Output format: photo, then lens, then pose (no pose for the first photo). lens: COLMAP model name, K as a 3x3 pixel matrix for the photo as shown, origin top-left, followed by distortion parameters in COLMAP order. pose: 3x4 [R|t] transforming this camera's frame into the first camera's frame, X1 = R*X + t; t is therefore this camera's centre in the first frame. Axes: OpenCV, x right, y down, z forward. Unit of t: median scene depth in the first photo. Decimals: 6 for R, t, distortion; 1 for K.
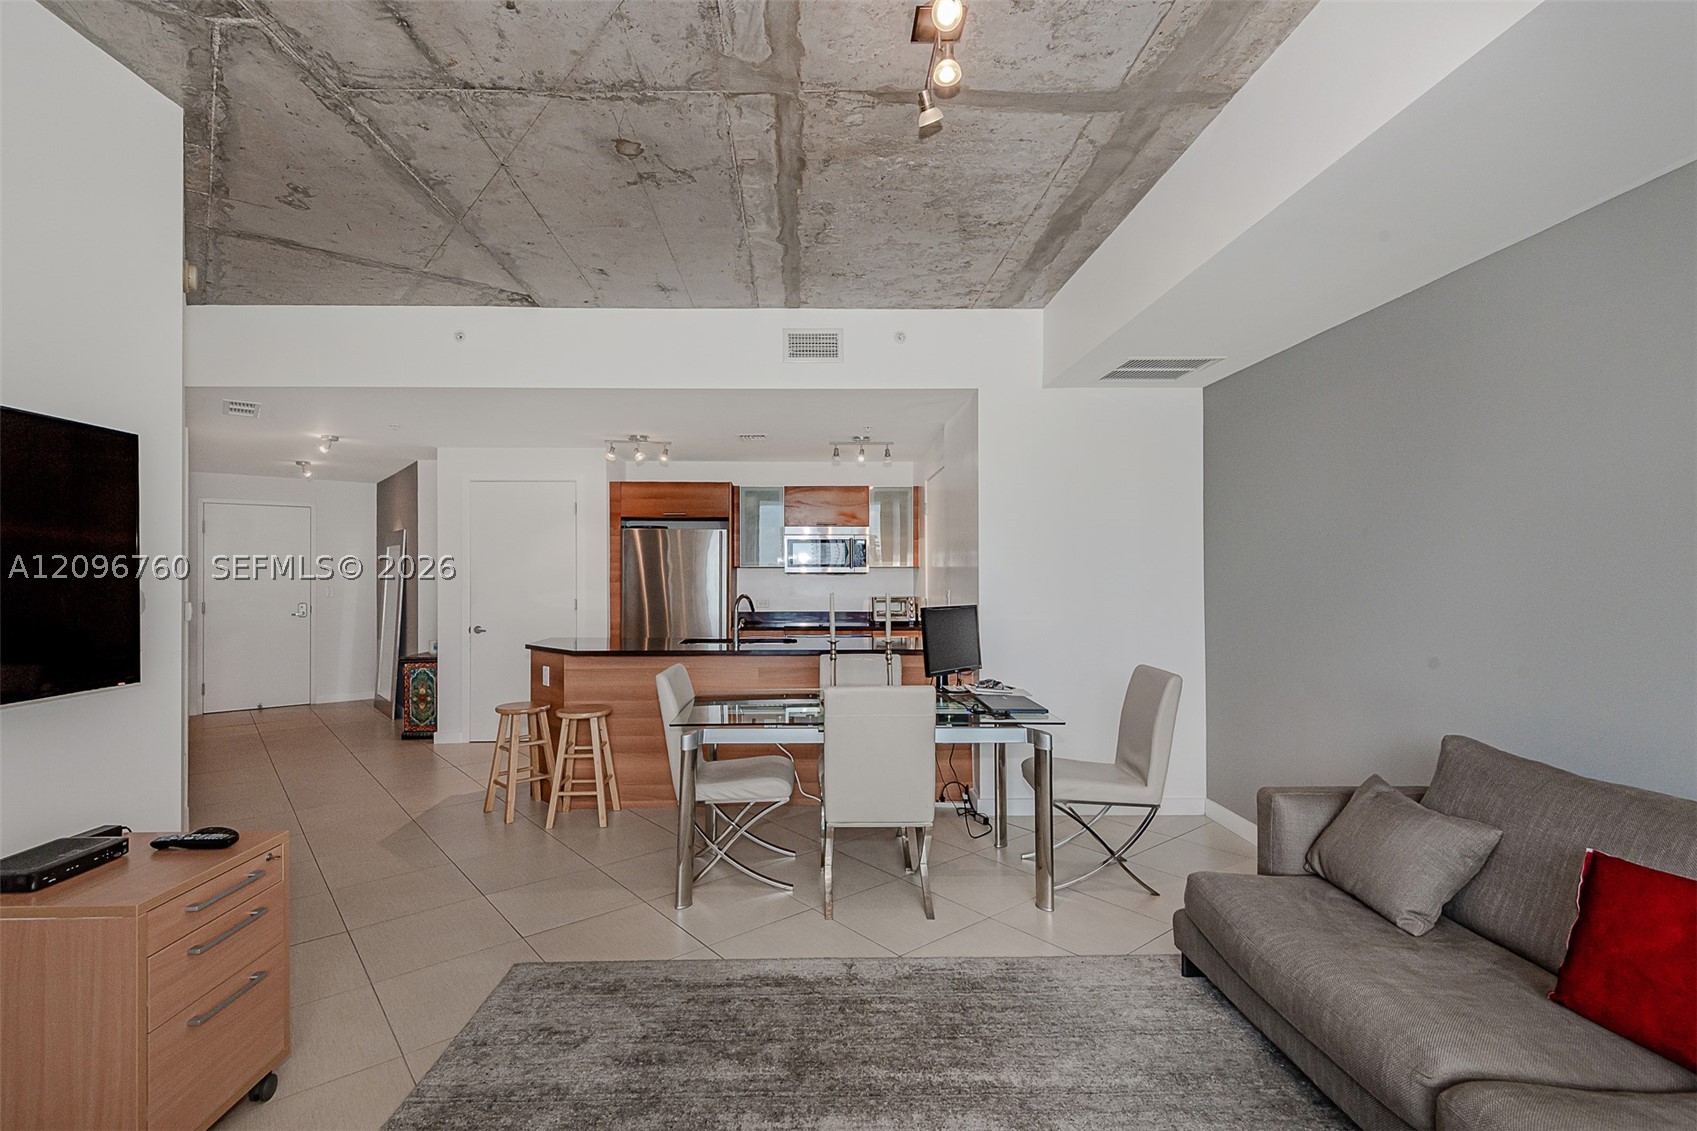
lens RADIAL K [[767.4, 0, 817.8], [0, 767.4, 577.5], [0, 0, 1]] dist [0.031084, -0.015296]
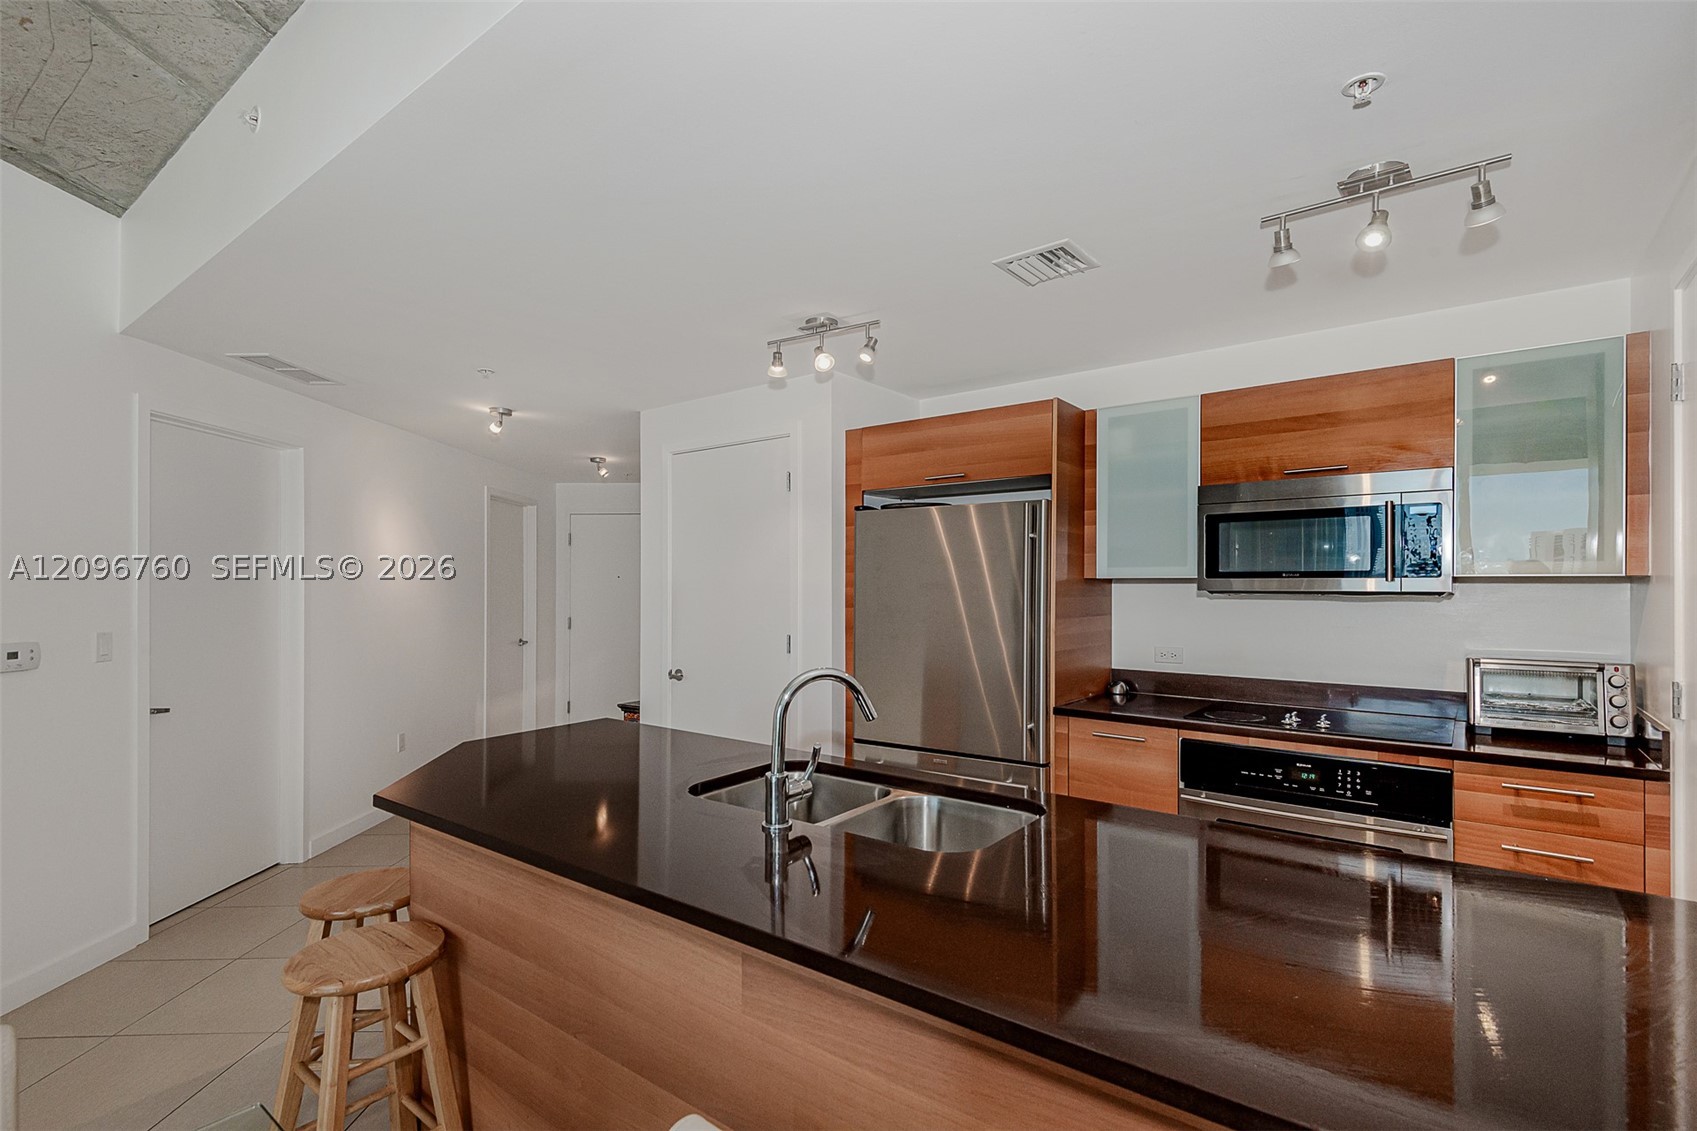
lens RADIAL K [[767.4, 0, 877.1], [0, 767.4, 581.8], [0, 0, 1]] dist [0.031084, -0.015296]
pose [[0.784943, -0.003461, -0.619559, 0.085597], [0.002415, 0.999994, -0.002527, -0.012180], [0.619564, 0.000487, 0.784946, 0.565000]]
